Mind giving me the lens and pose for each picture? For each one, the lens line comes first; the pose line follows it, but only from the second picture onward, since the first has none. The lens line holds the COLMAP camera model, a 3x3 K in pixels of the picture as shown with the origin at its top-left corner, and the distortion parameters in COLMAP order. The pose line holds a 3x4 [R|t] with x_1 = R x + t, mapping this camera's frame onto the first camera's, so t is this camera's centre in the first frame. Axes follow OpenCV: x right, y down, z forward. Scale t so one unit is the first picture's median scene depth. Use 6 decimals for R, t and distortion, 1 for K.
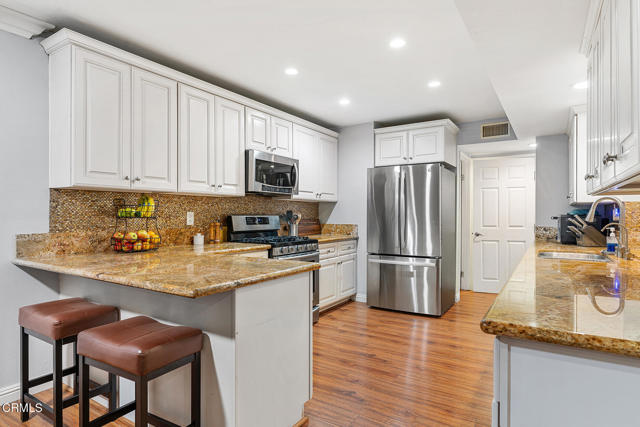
lens RADIAL K [[359.6, 0, 320.0], [0, 359.6, 213.5], [0, 0, 1]] dist [-0.003464, -0.001355]
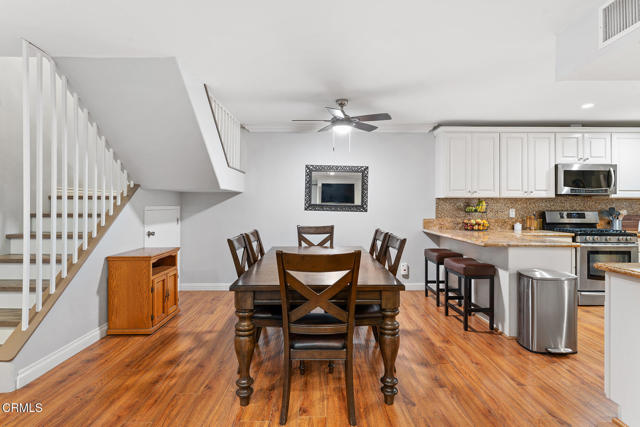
lens RADIAL K [[316.5, 0, 321.8], [0, 316.5, 203.0], [0, 0, 1]] dist [0.000739, 0.000731]
pose [[0.541194, -0.005134, -0.840882, 0.415033], [-0.001440, 0.999974, -0.007032, -0.021918], [0.840897, 0.005016, 0.541172, -0.527499]]
